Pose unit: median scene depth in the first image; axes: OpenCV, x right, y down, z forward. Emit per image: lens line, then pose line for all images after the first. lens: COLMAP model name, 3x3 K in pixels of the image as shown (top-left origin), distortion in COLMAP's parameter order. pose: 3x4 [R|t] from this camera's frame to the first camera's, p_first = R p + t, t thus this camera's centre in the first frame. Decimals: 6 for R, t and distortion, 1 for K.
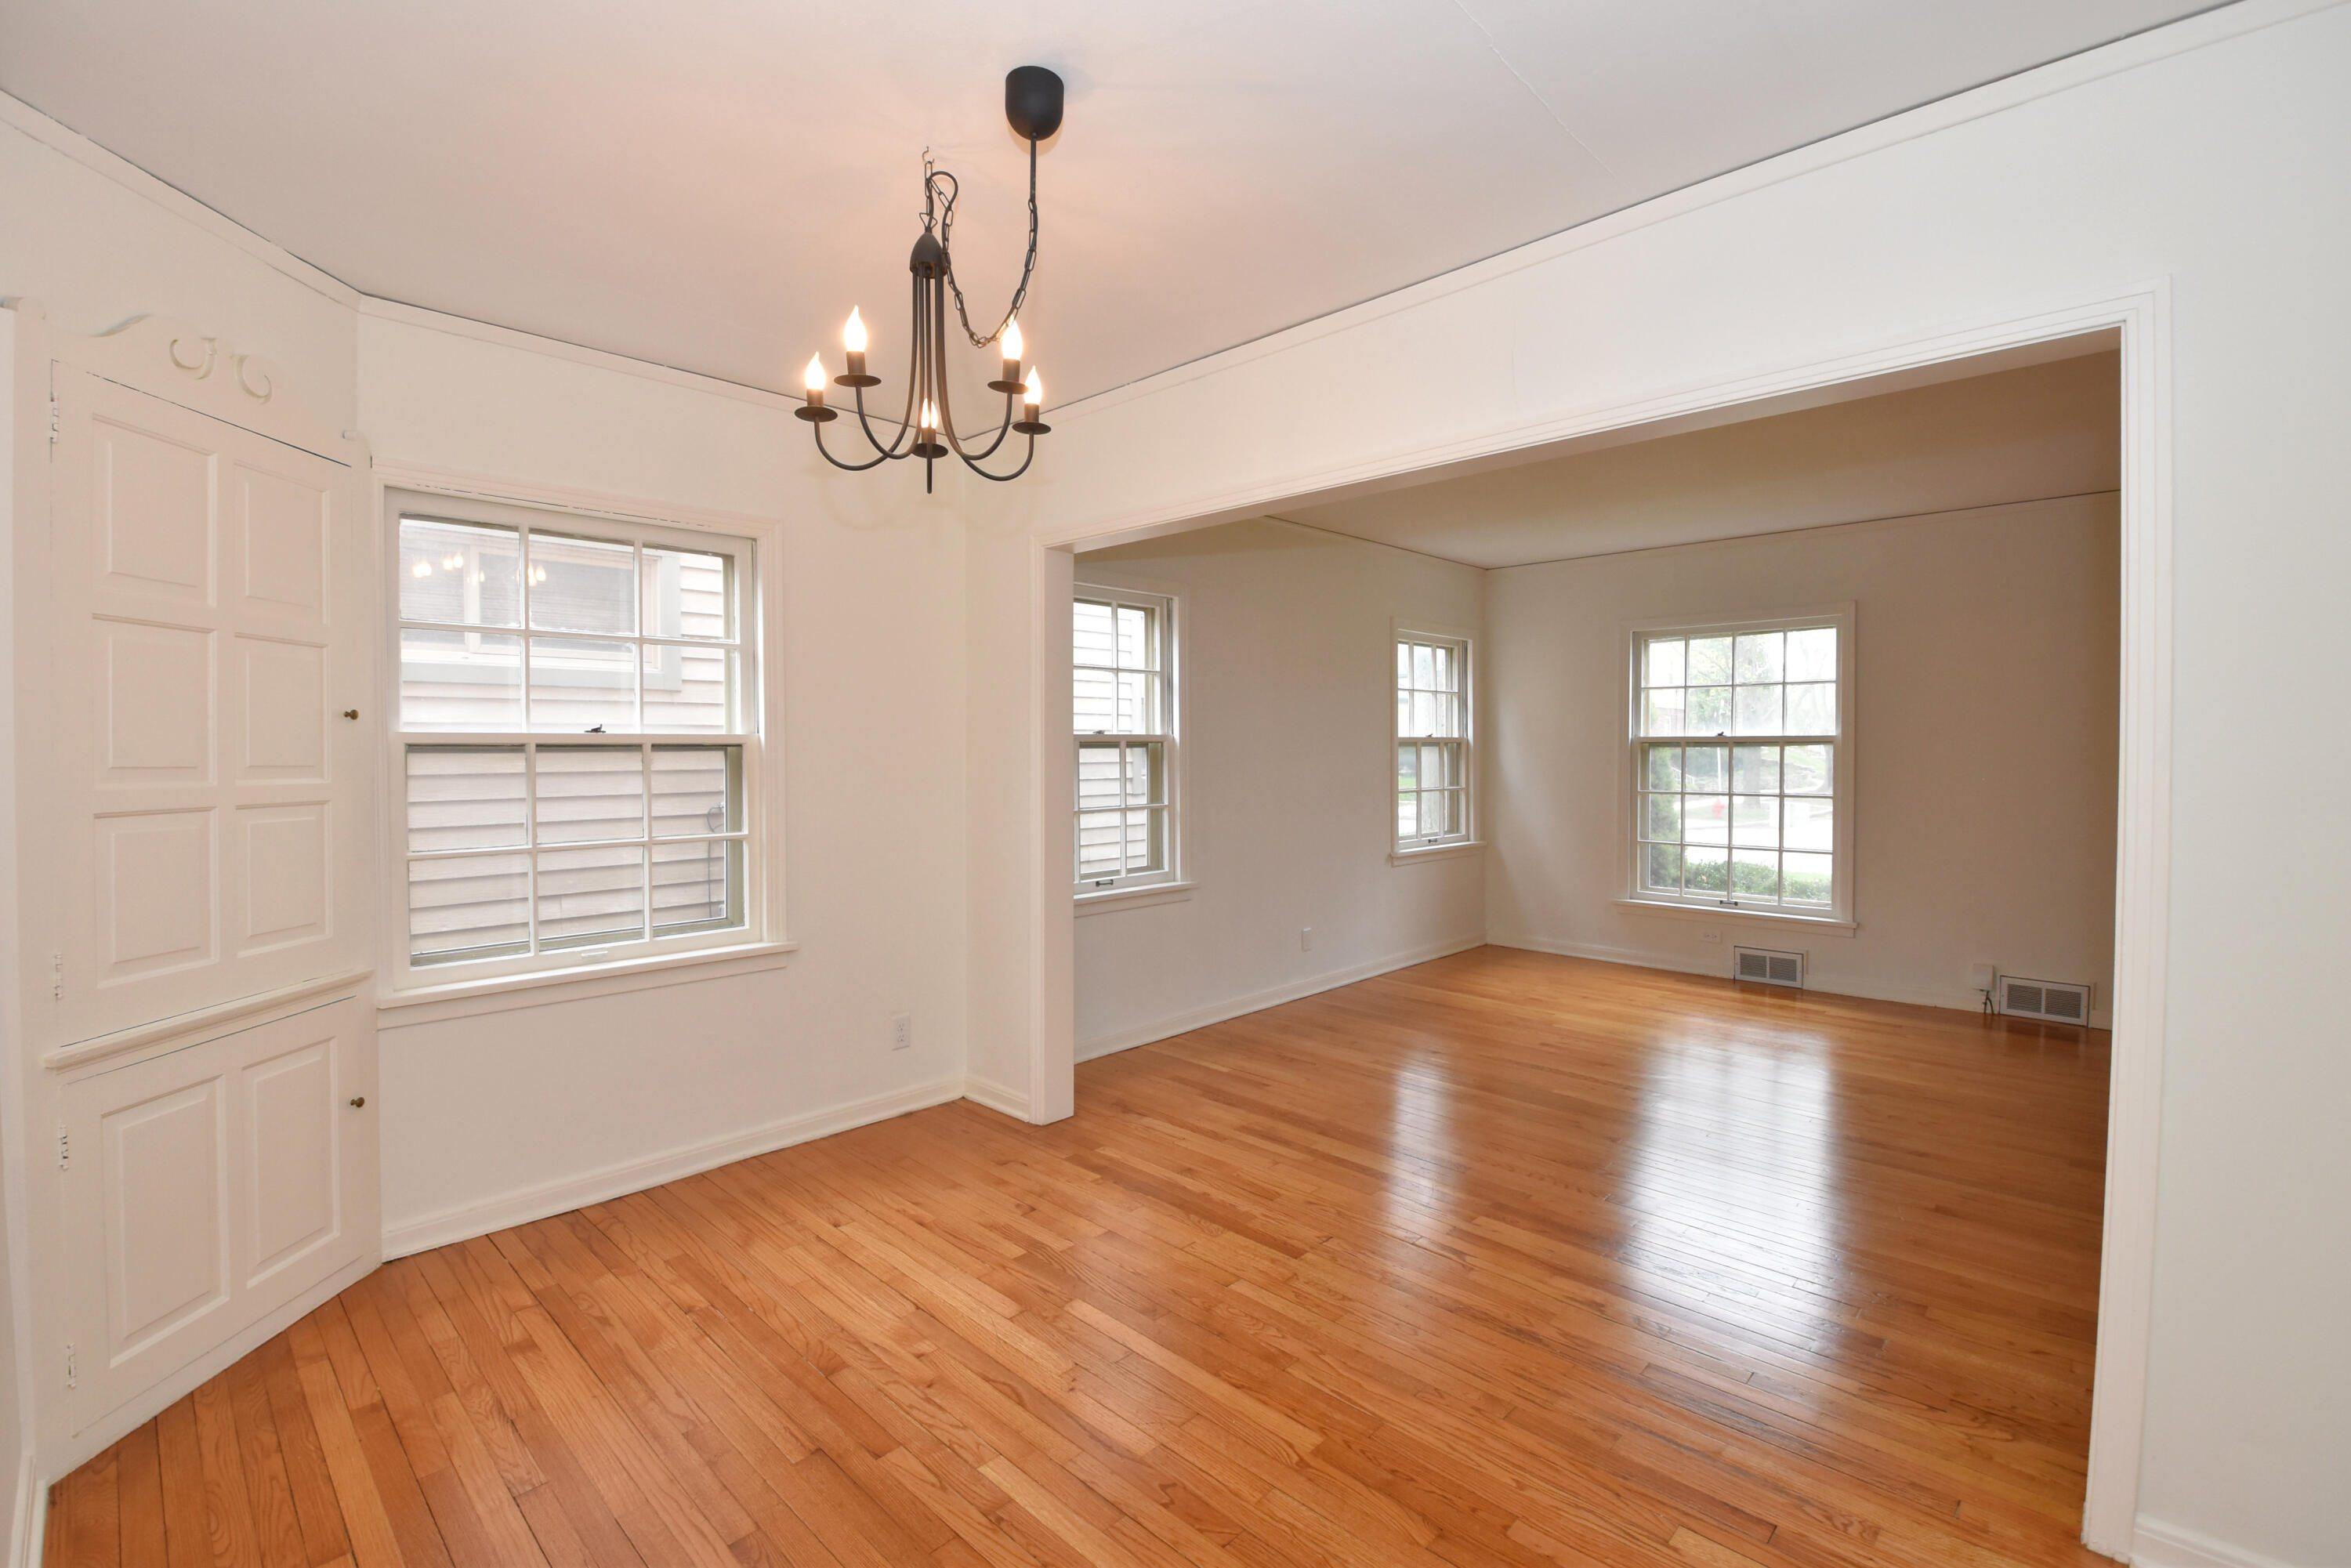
lens RADIAL K [[1042.7, 0, 1182.1], [0, 1042.7, 778.0], [0, 0, 1]] dist [-0.012094, -0.004281]
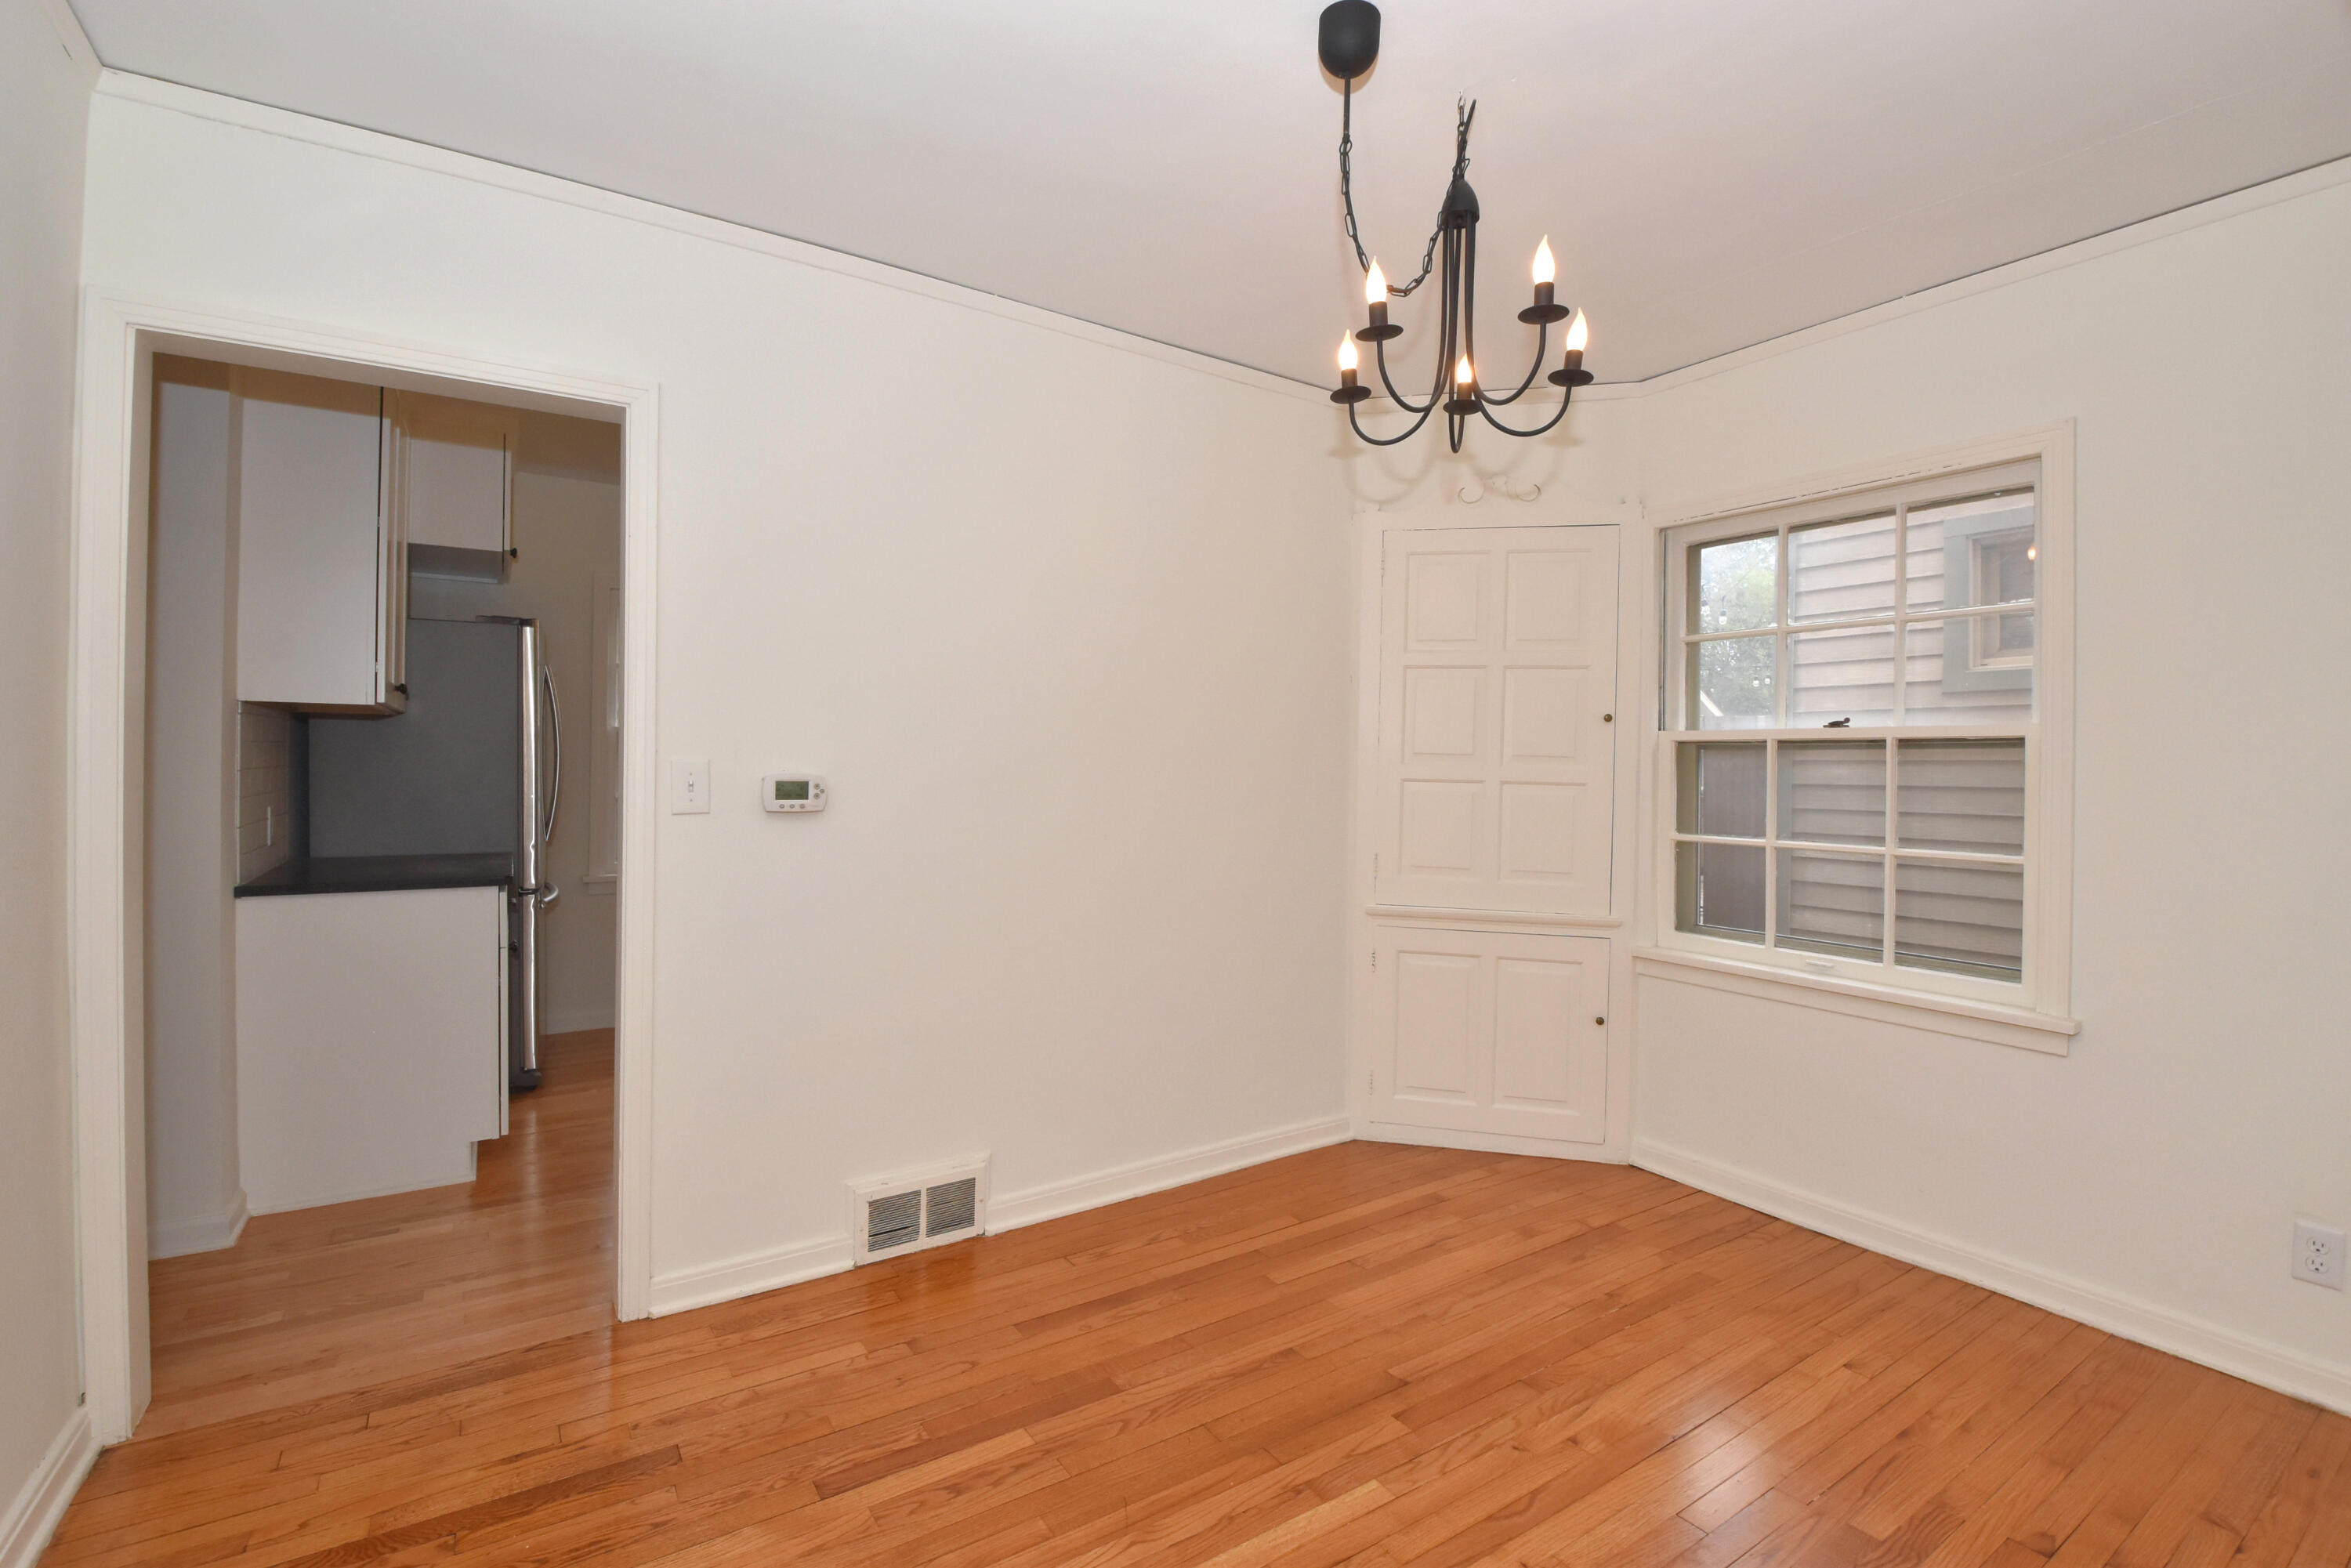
lens RADIAL K [[1042.7, 0, 1166.2], [0, 1042.7, 777.4], [0, 0, 1]] dist [-0.012094, -0.004281]
pose [[-0.223787, 0.009120, -0.974595, 0.607562], [-0.050066, 0.998528, 0.020840, 0.015360], [0.973351, 0.053458, -0.223001, 0.795889]]
